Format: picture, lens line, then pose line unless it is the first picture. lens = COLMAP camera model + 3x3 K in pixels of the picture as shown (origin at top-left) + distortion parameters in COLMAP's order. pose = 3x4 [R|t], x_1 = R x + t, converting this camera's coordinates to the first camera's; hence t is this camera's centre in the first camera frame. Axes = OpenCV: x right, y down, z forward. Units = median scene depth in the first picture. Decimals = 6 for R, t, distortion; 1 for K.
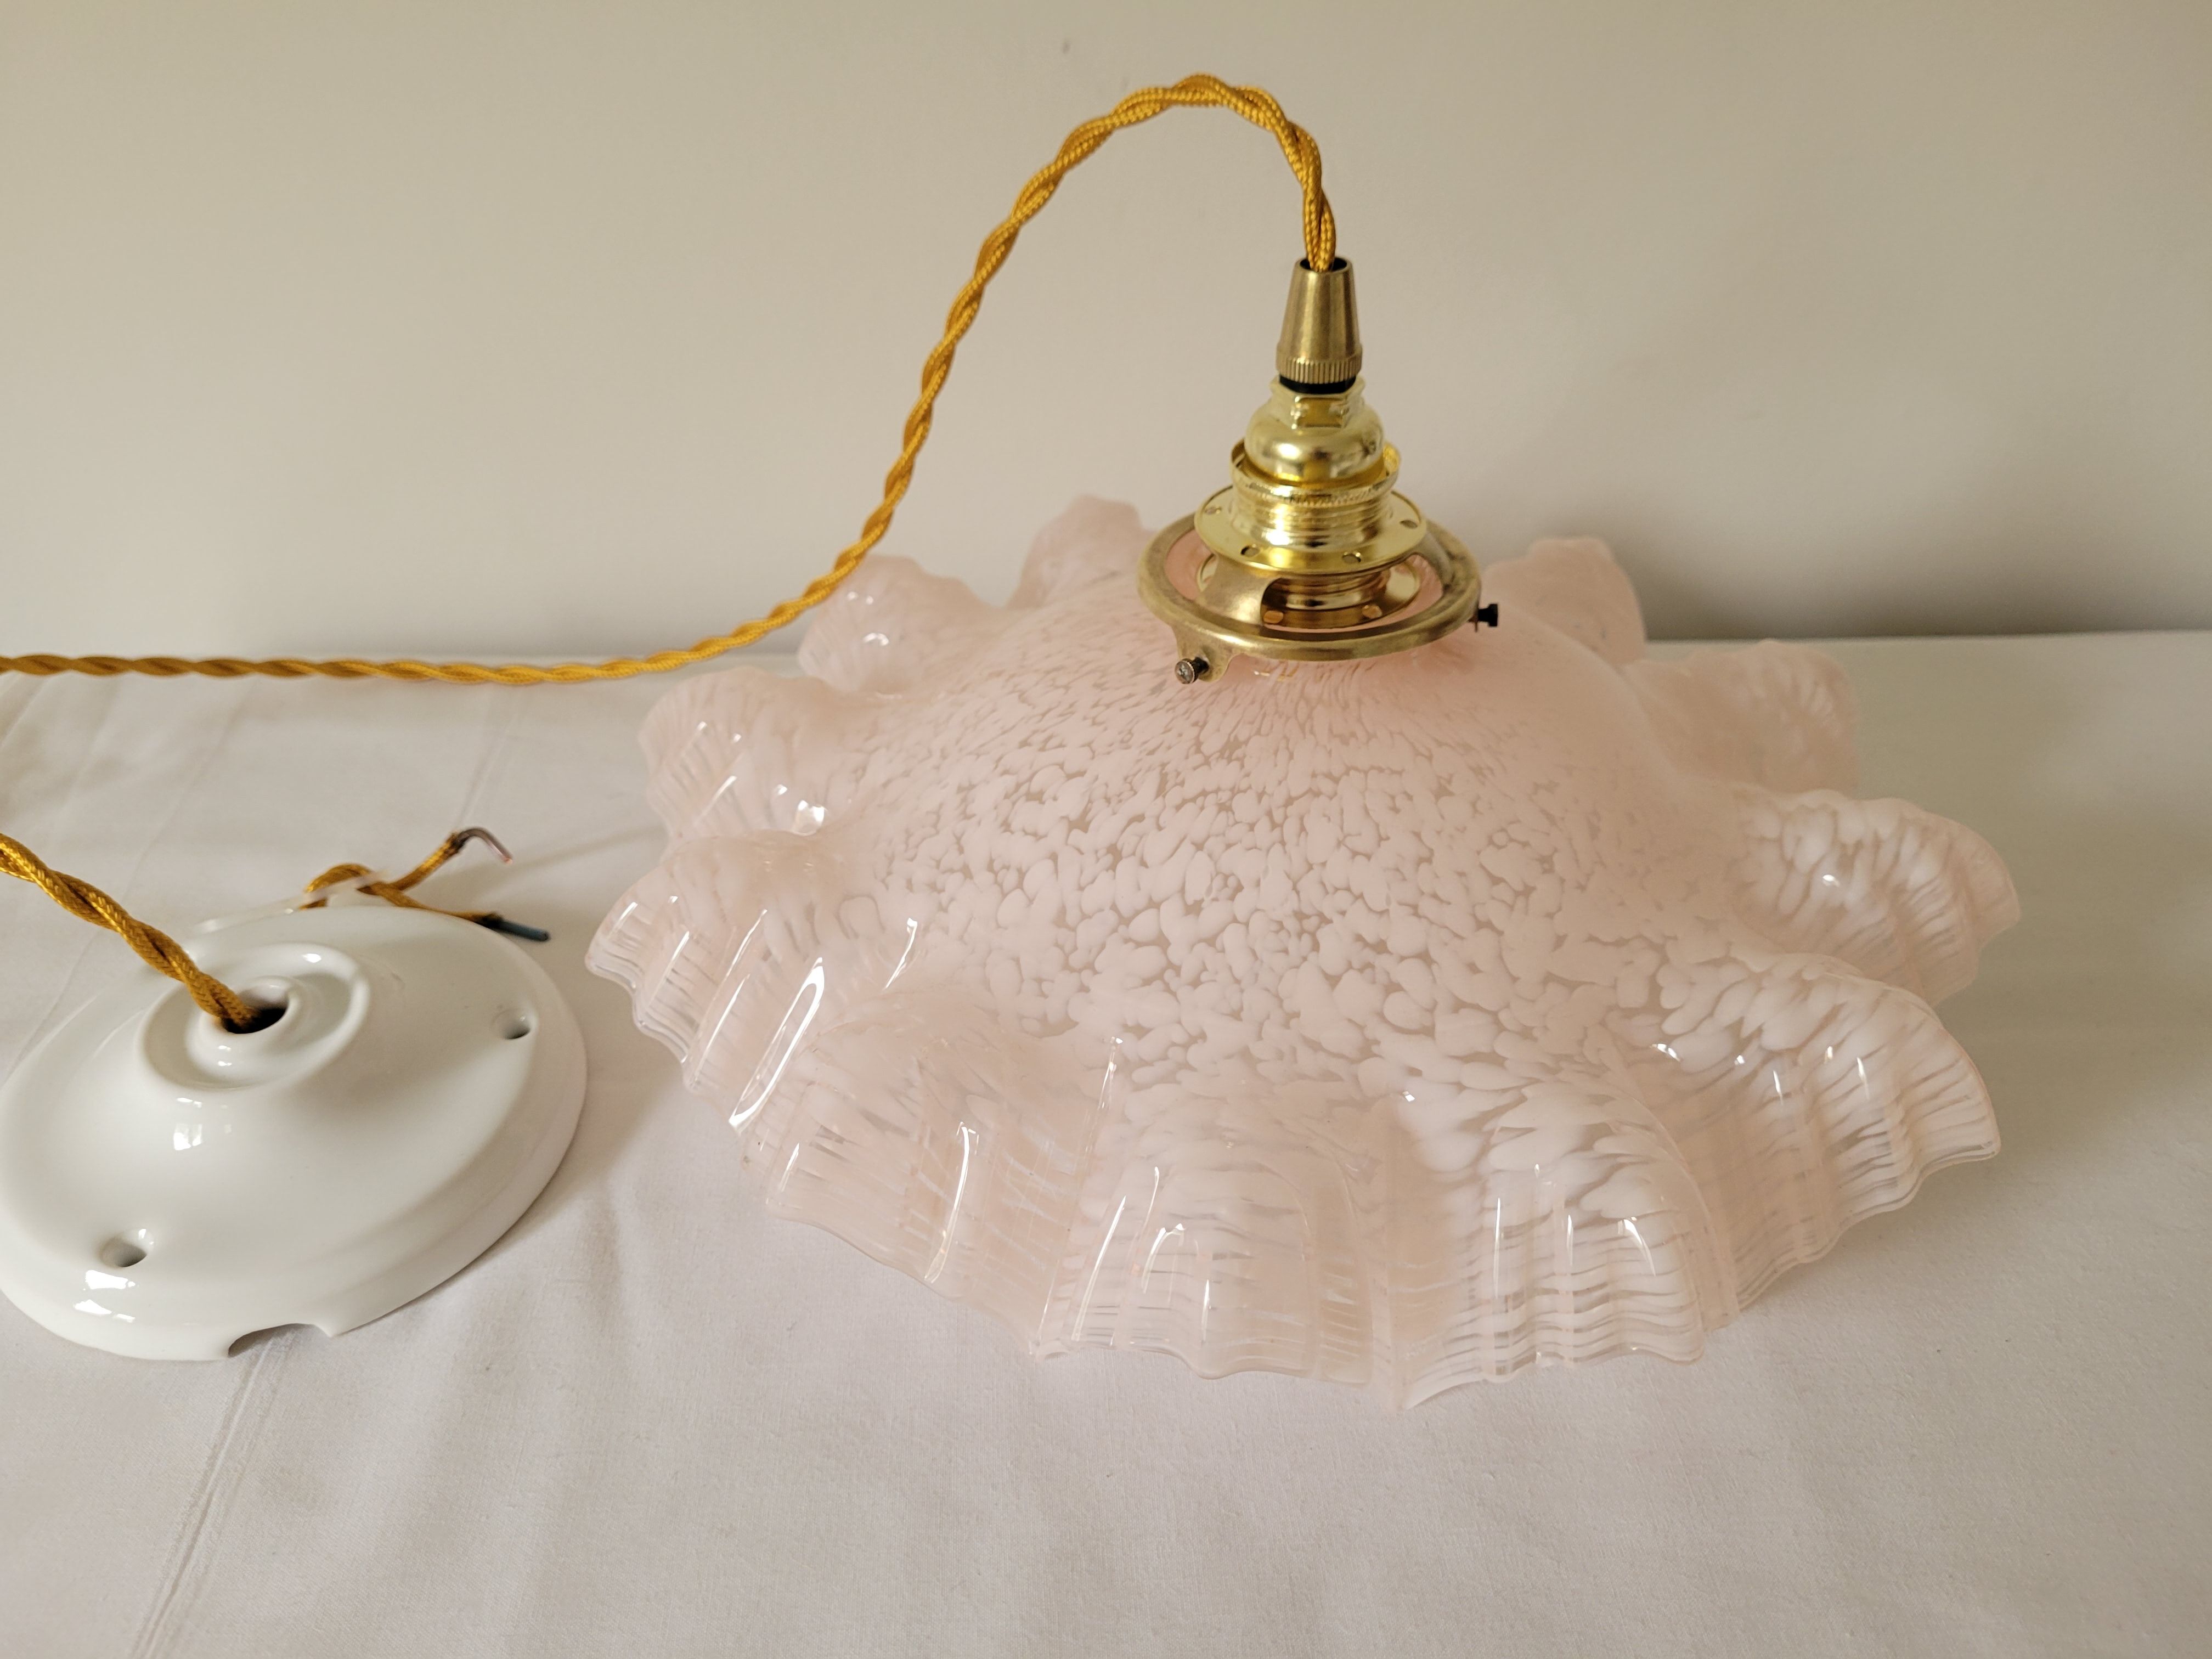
lens RADIAL K [[1683.8, 0, 1106.0], [0, 1683.8, 829.5], [0, 0, 1]] dist [-0.001748, 0.440785]
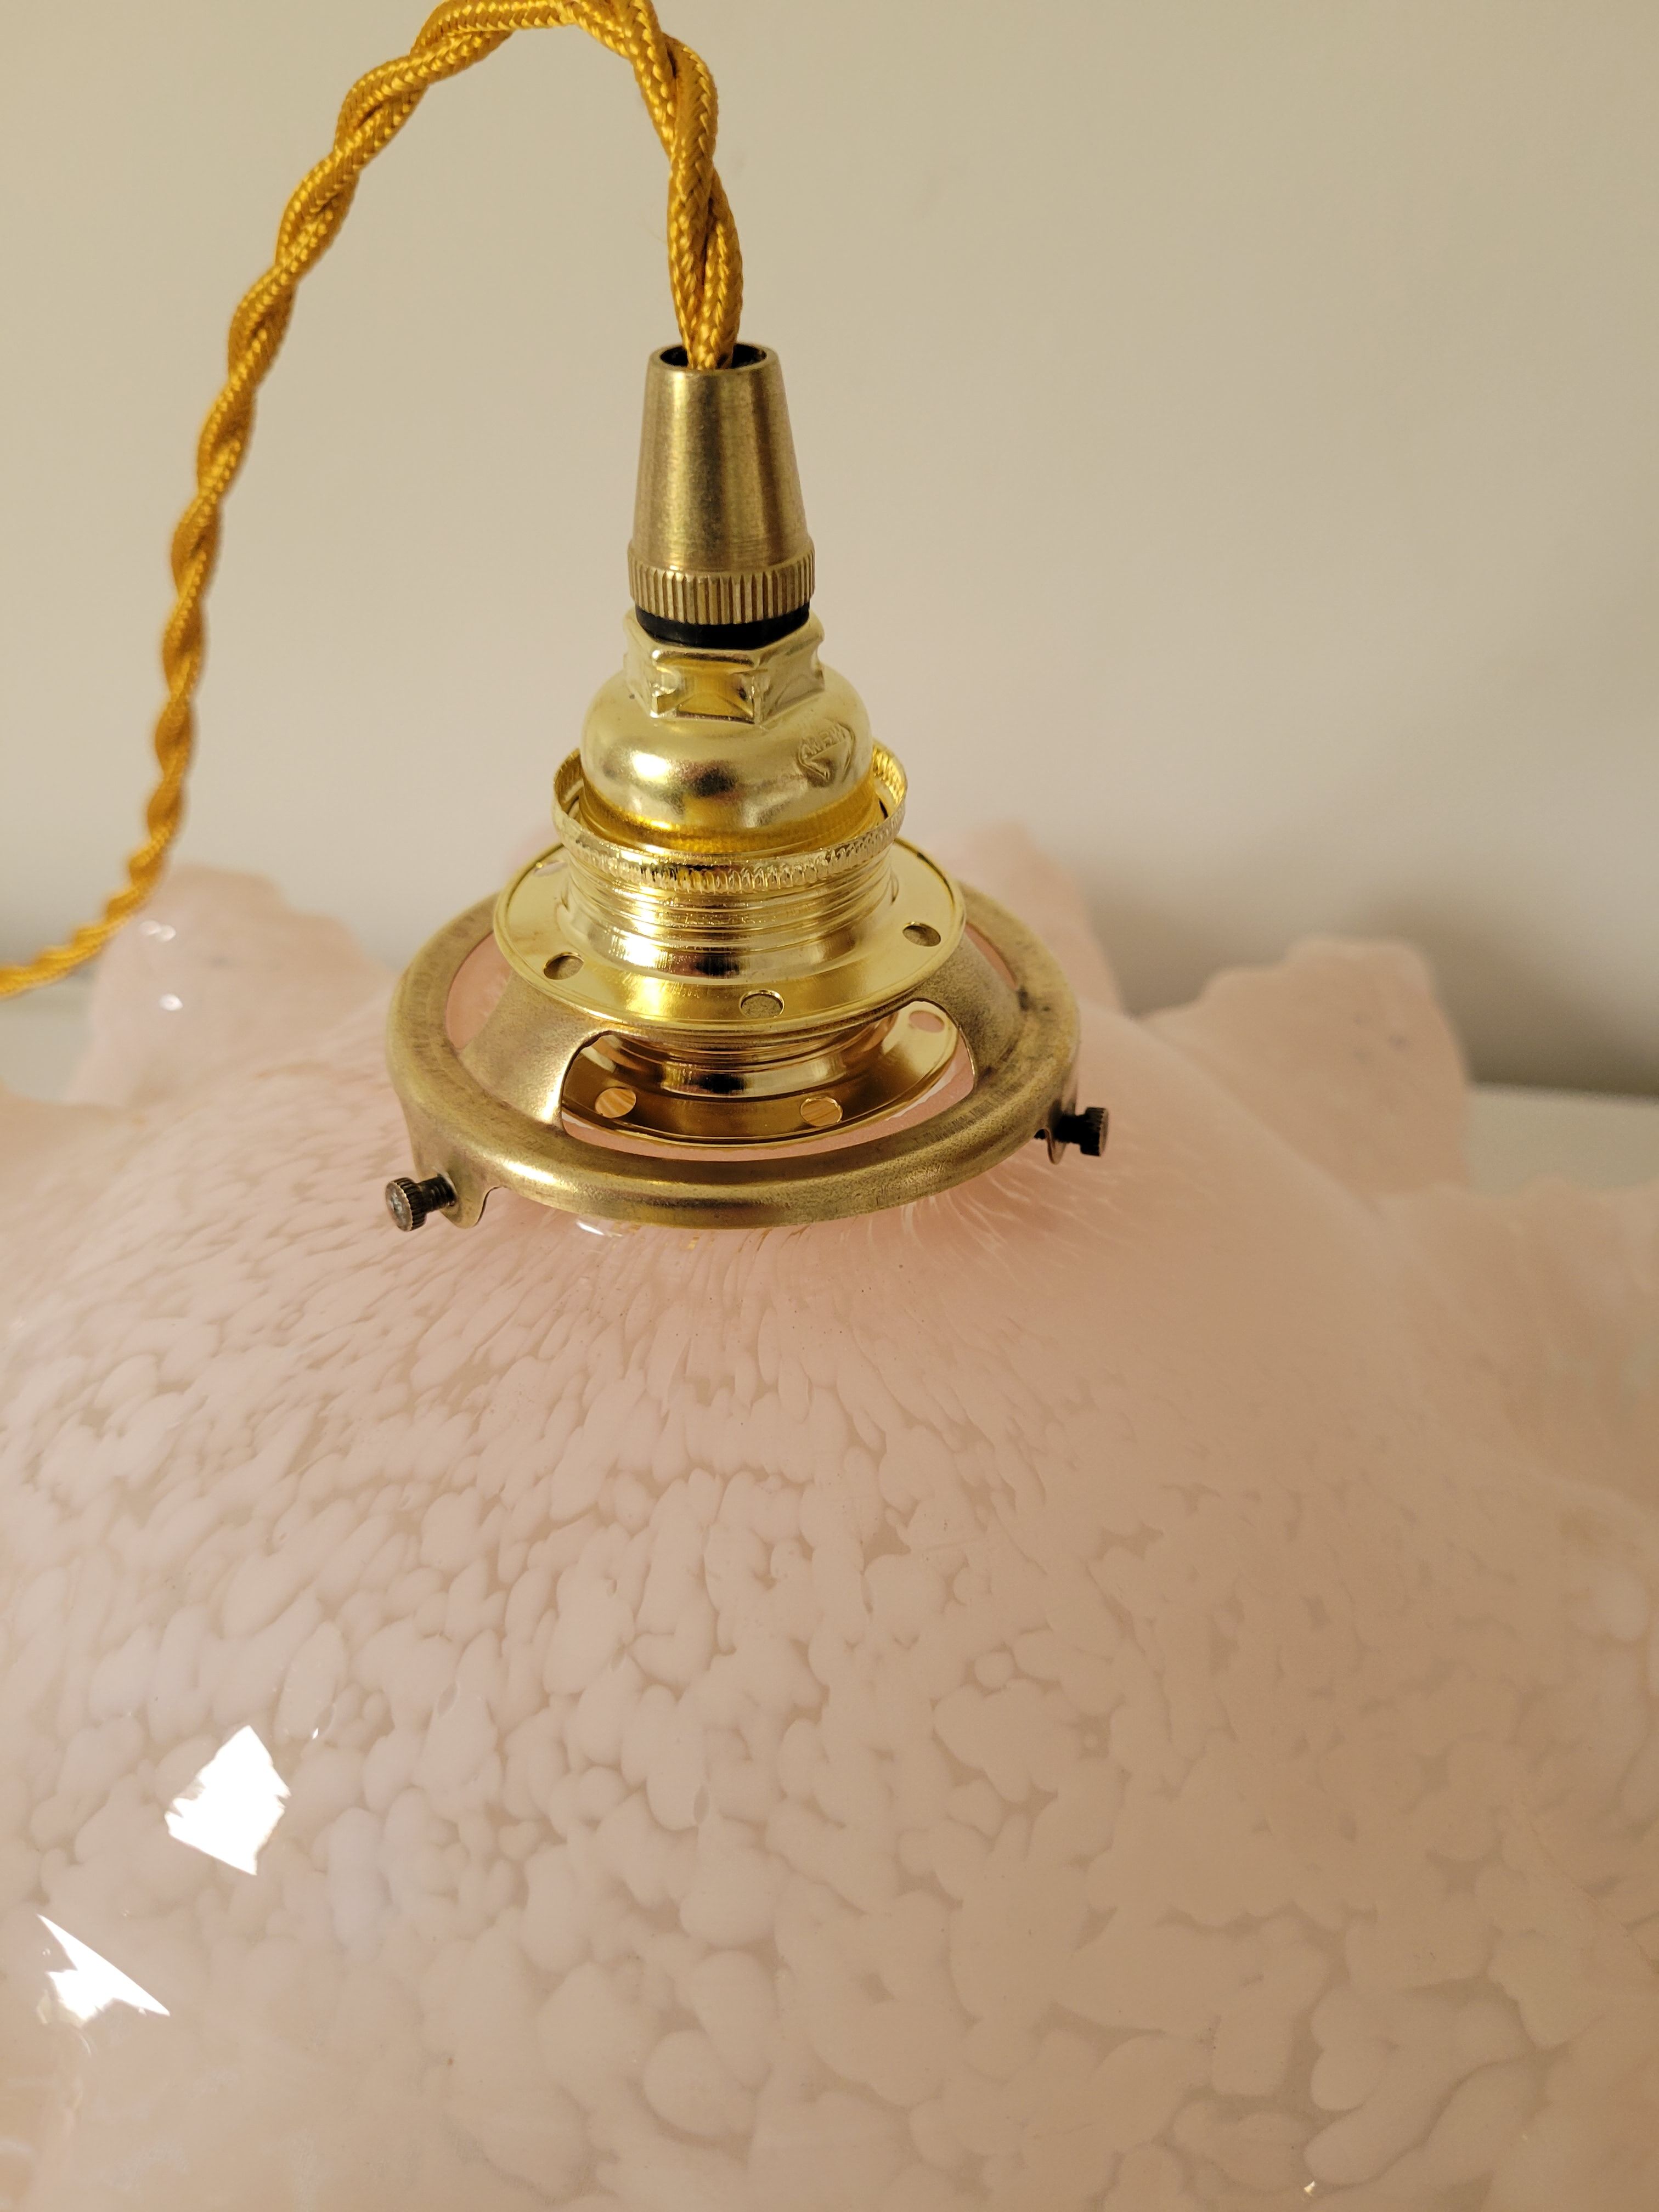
lens RADIAL K [[1739.0, 0, 832.6], [0, 1739.0, 1132.6], [0, 0, 1]] dist [0.001435, 0.053661]
pose [[0.990065, 0.105549, -0.092901, 0.219020], [-0.103132, 0.994201, 0.030448, -0.146380], [0.095576, -0.020565, 0.995210, 0.536071]]
